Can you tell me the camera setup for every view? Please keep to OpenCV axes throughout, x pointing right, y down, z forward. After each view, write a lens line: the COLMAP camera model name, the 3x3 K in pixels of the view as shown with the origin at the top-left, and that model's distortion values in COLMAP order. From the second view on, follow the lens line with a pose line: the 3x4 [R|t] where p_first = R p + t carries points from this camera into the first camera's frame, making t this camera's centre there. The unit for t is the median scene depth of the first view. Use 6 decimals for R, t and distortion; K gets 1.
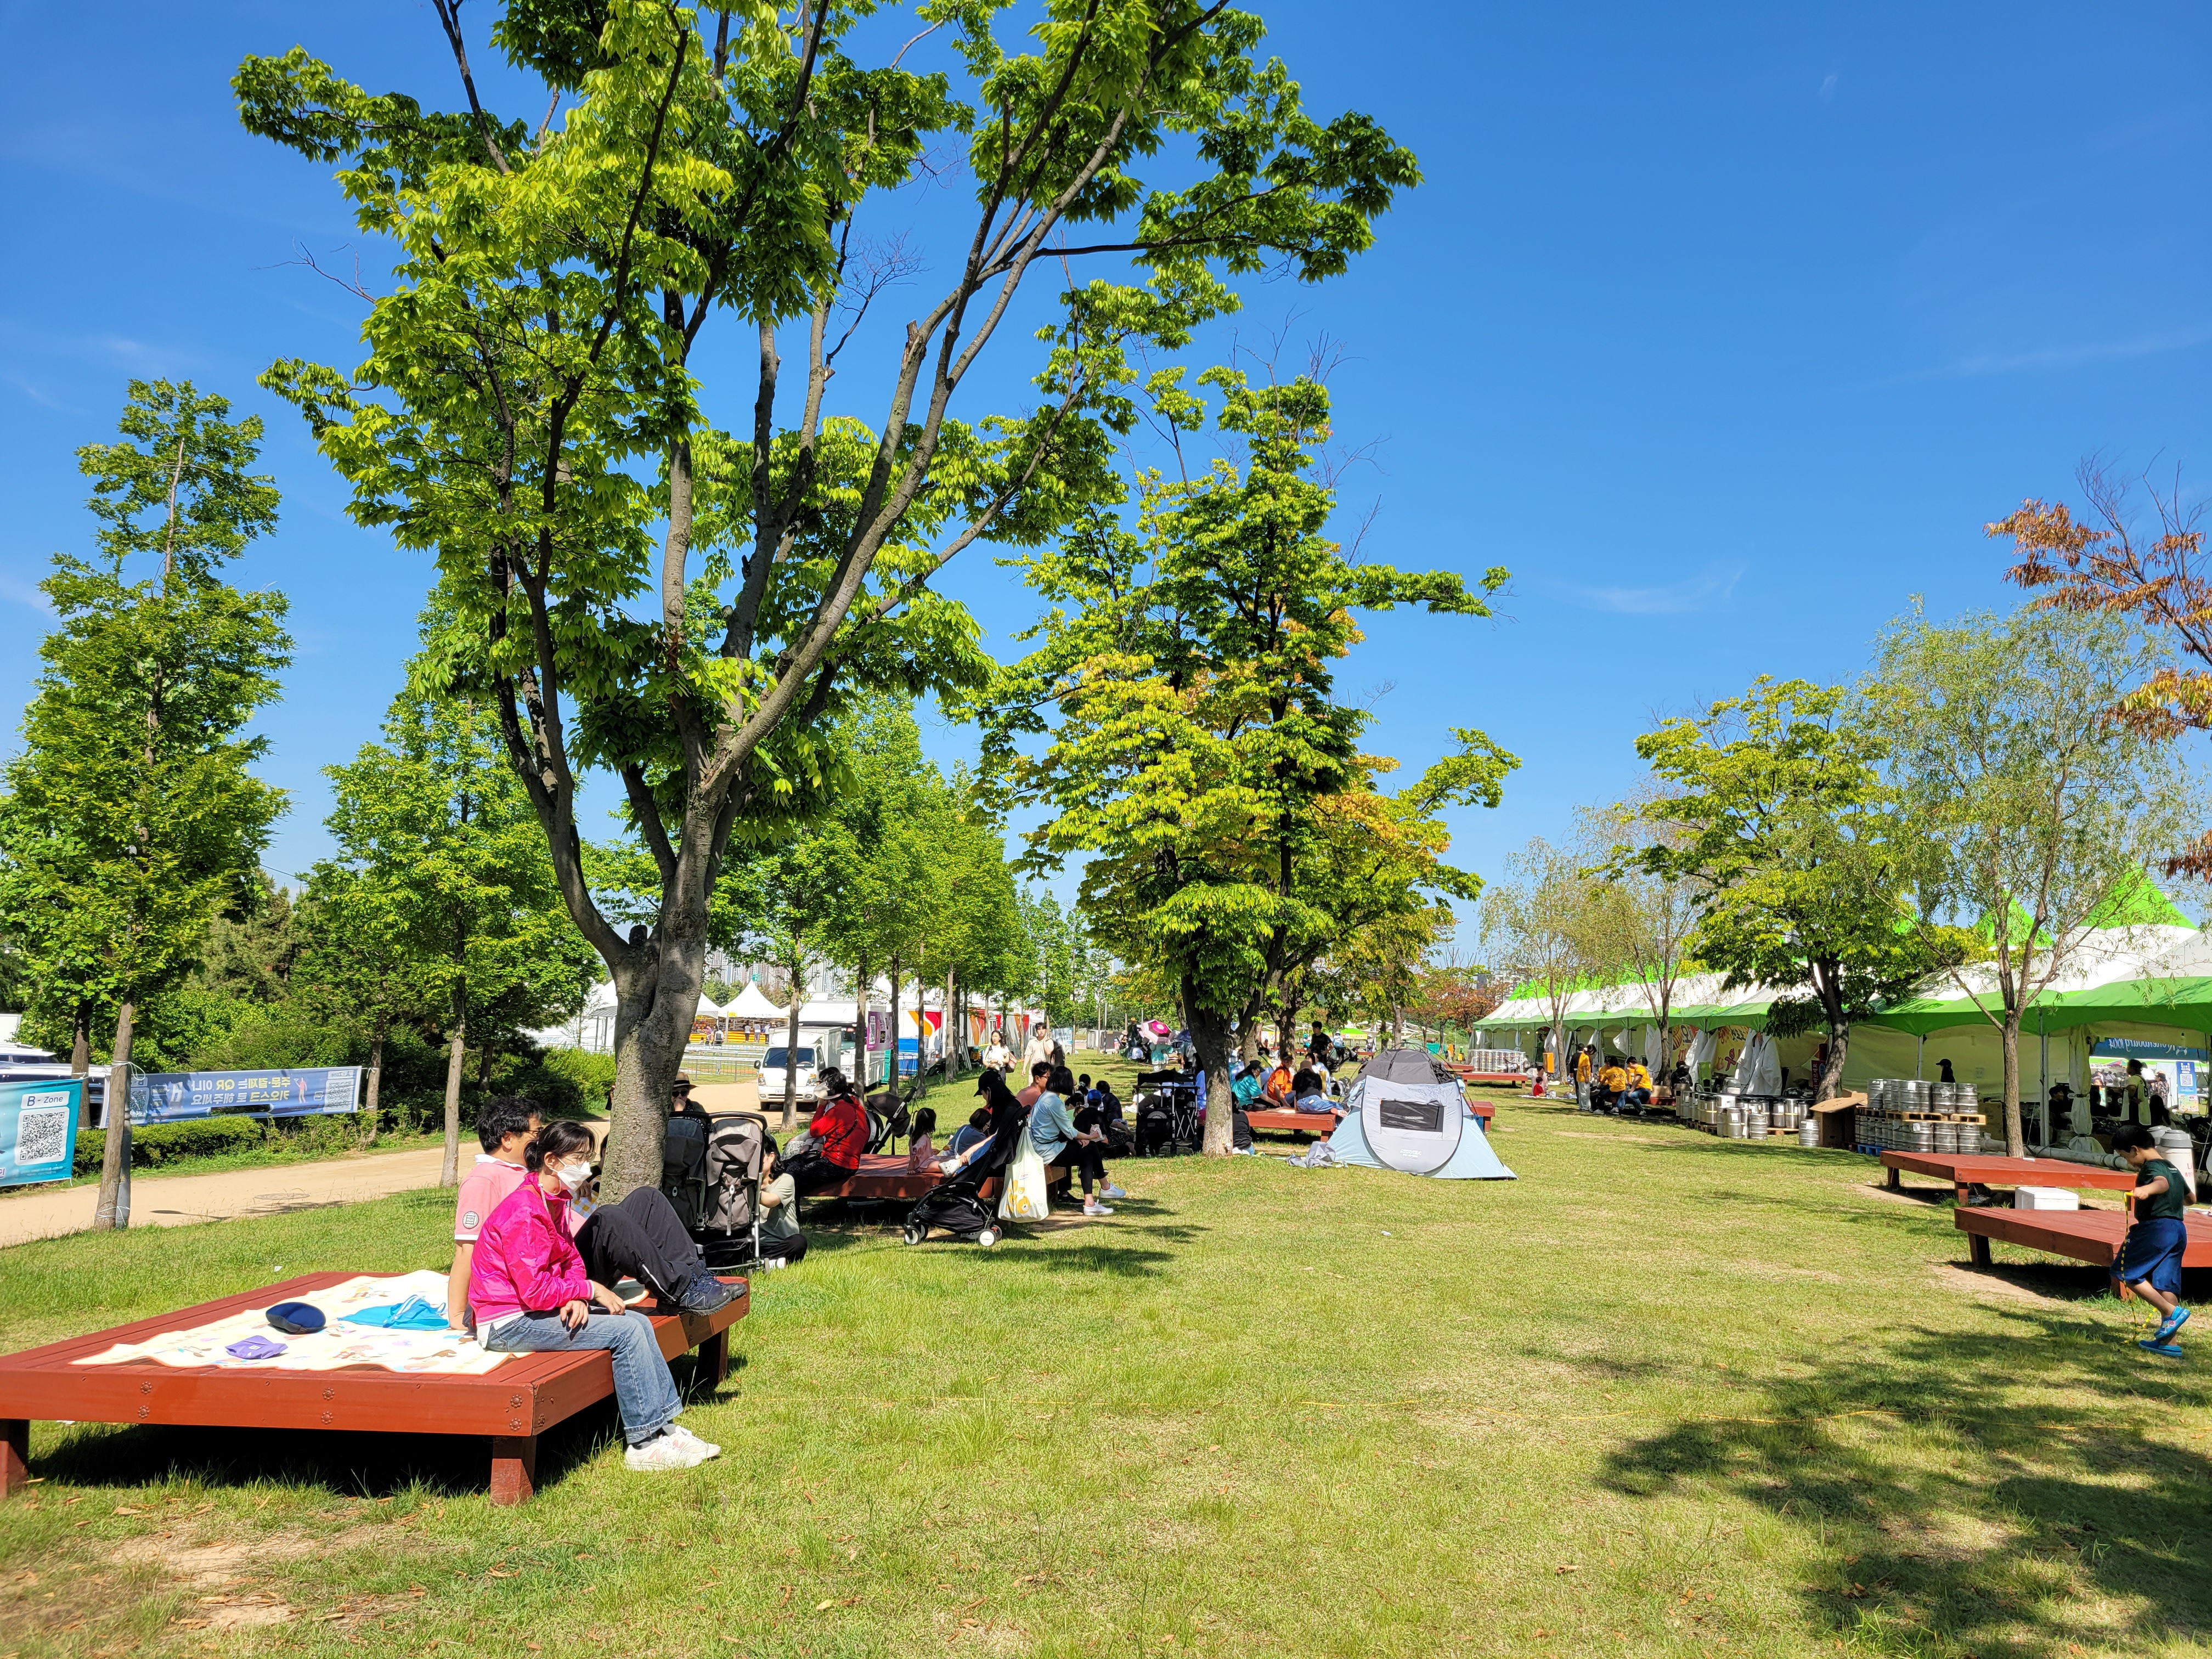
lens RADIAL K [[1705.5, 0, 1138.8], [0, 1705.5, 833.6], [0, 0, 1]] dist [0.072292, 0.001499]
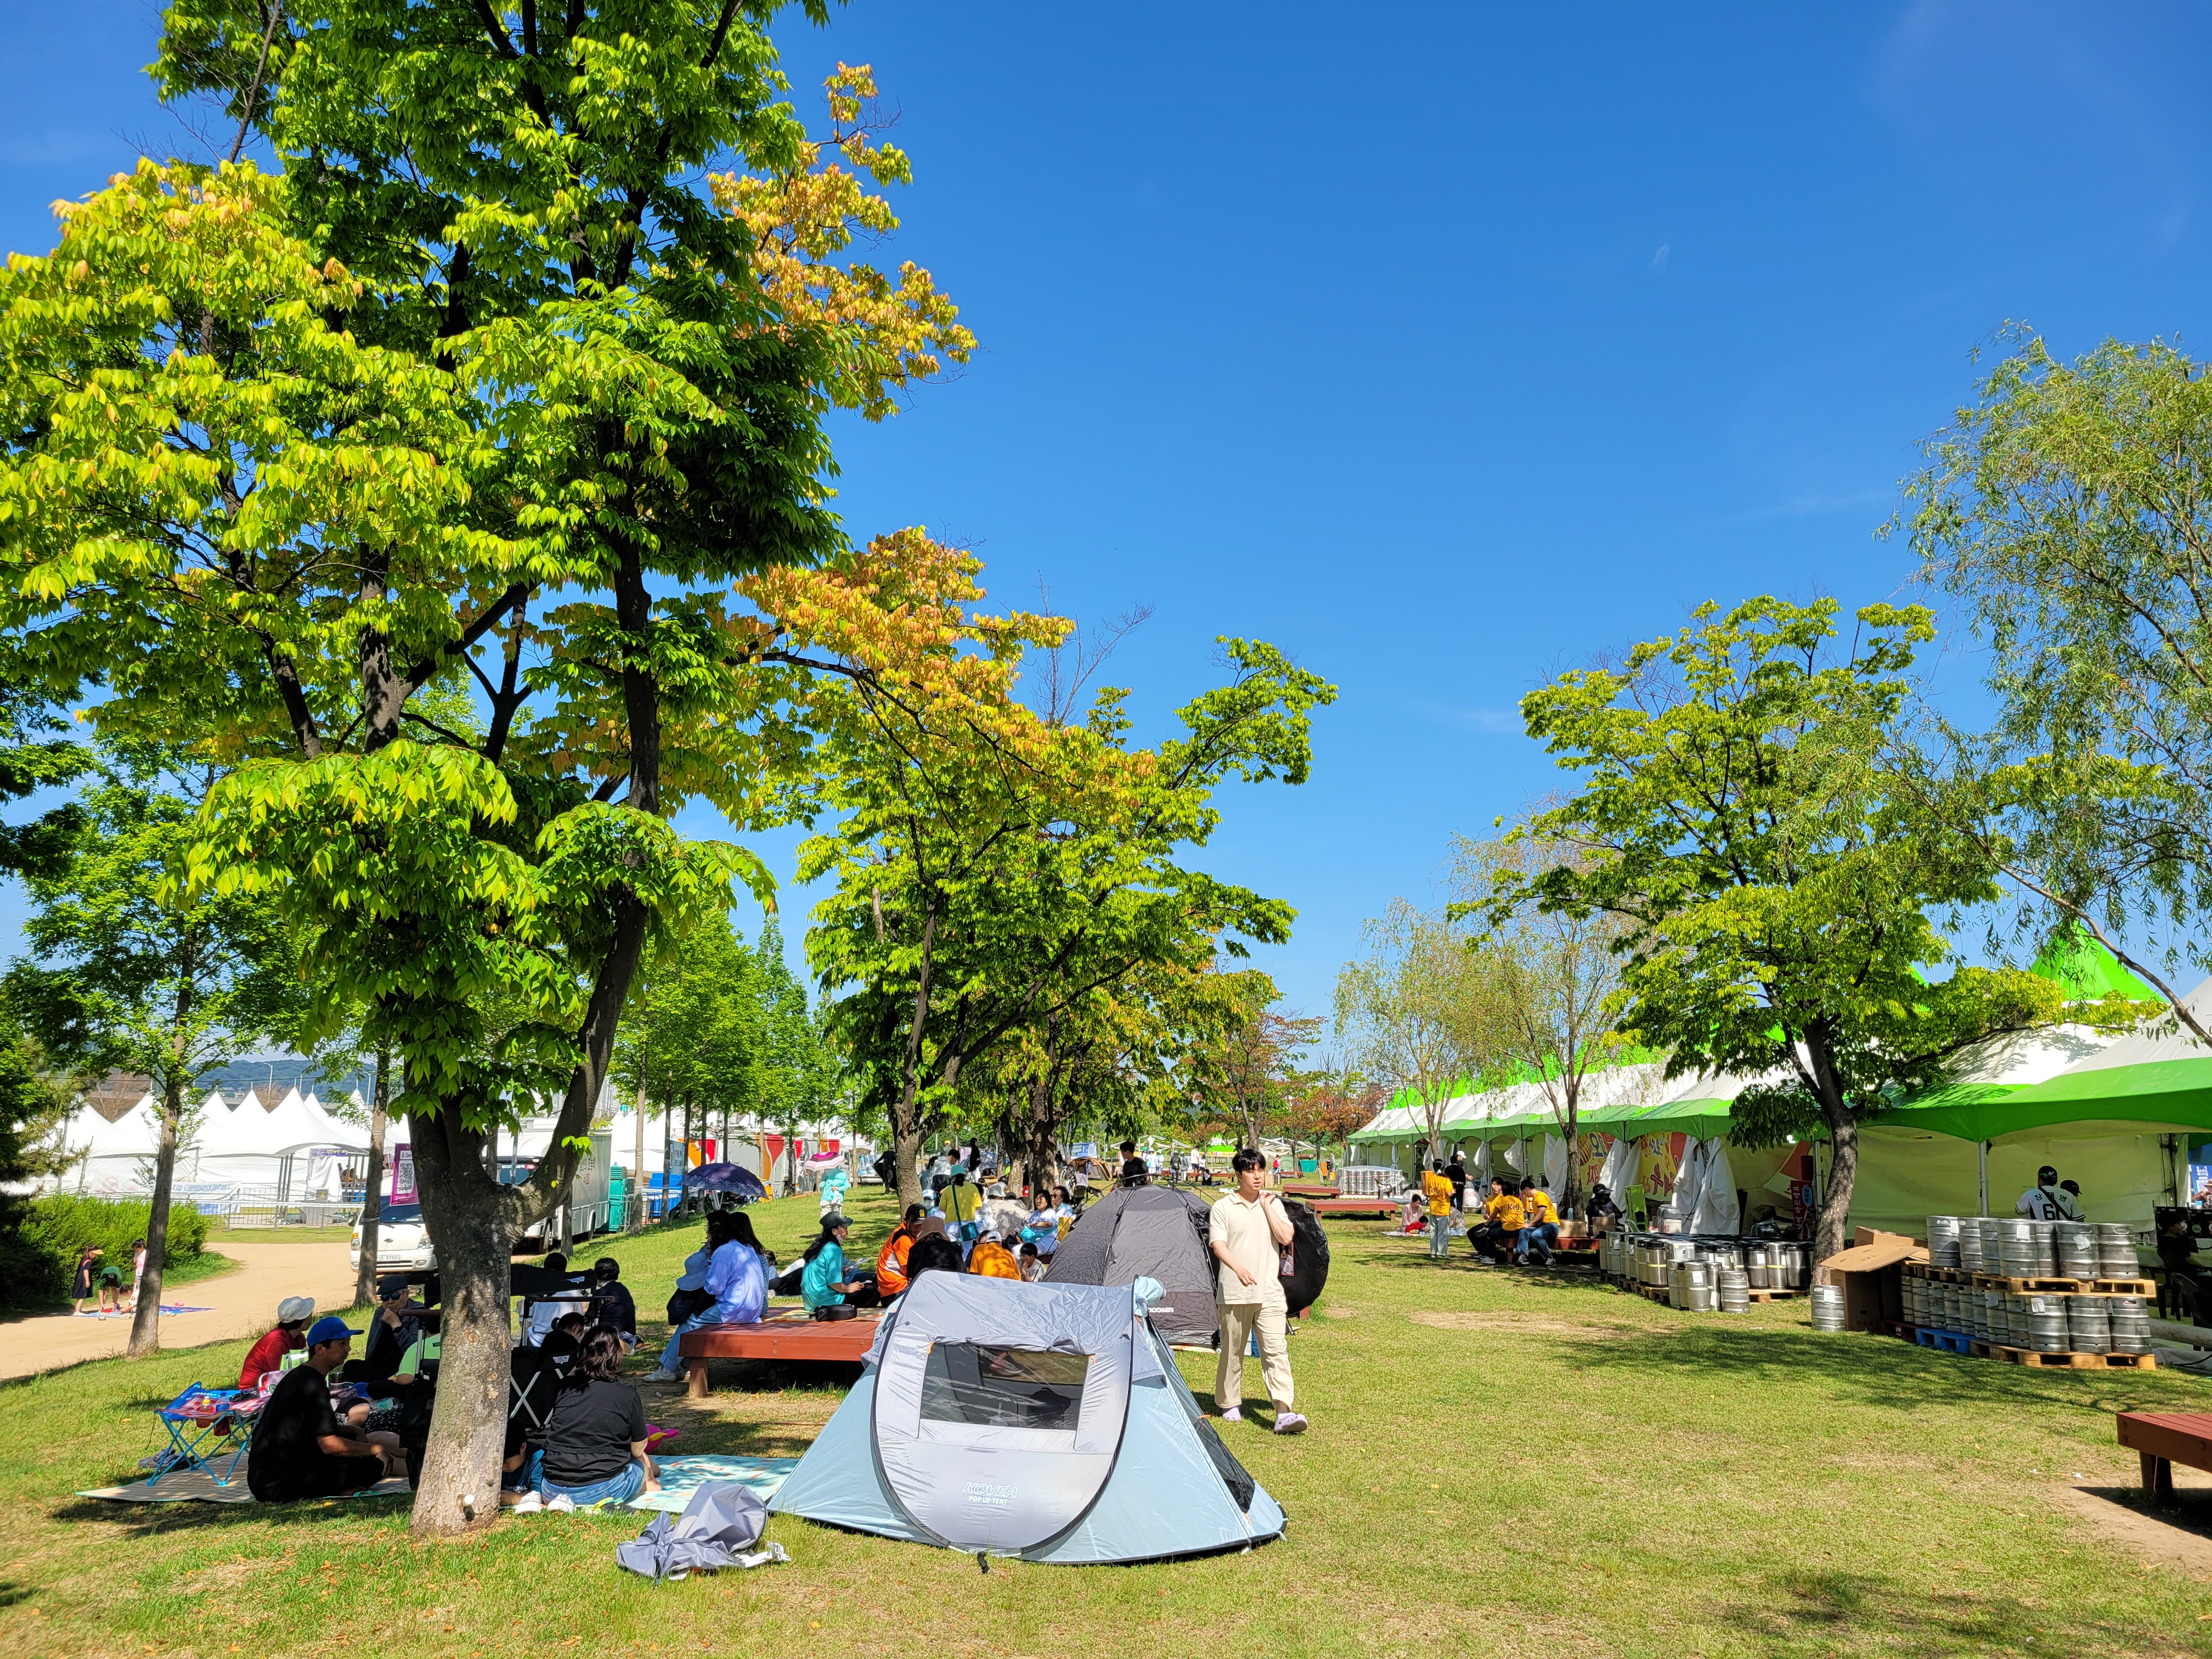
lens RADIAL K [[1653.7, 0, 1104.4], [0, 1653.7, 844.4], [0, 0, 1]] dist [0.066907, -0.044285]
pose [[0.999076, -0.016430, 0.039718, 0.101088], [0.019091, 0.997533, -0.067557, 0.040979], [-0.038510, 0.068253, 0.996925, 0.366767]]
